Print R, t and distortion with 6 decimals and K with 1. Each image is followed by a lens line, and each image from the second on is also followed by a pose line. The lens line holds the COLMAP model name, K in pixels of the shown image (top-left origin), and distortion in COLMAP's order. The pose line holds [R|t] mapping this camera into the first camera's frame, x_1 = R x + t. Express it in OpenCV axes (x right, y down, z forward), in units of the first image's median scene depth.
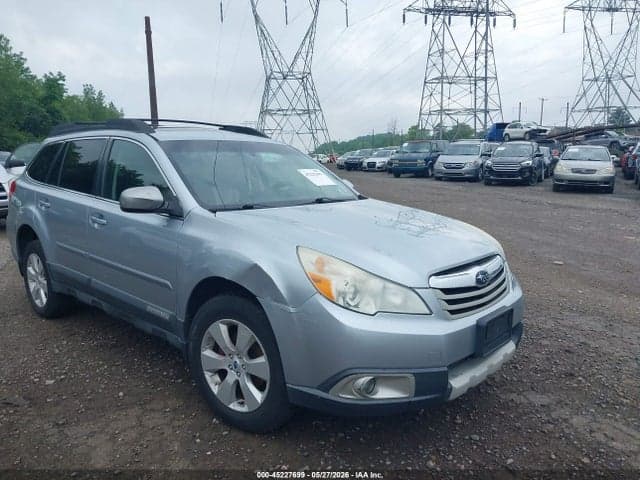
lens RADIAL K [[497.6, 0, 321.5], [0, 497.6, 241.5], [0, 0, 1]] dist [0.001543, 0.019660]
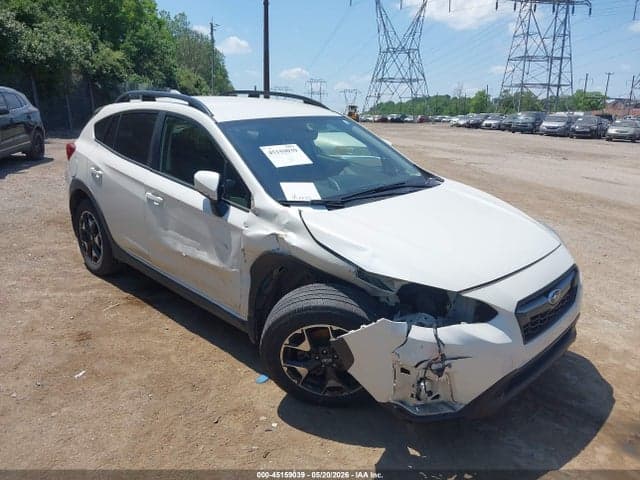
lens RADIAL K [[497.6, 0, 316.3], [0, 497.6, 238.8], [0, 0, 1]] dist [0.001543, 0.019660]
pose [[0.994055, 0.068504, -0.084629, -0.134891], [-0.061762, 0.994890, 0.079875, 0.053255], [0.089668, -0.074173, 0.993206, -0.306298]]
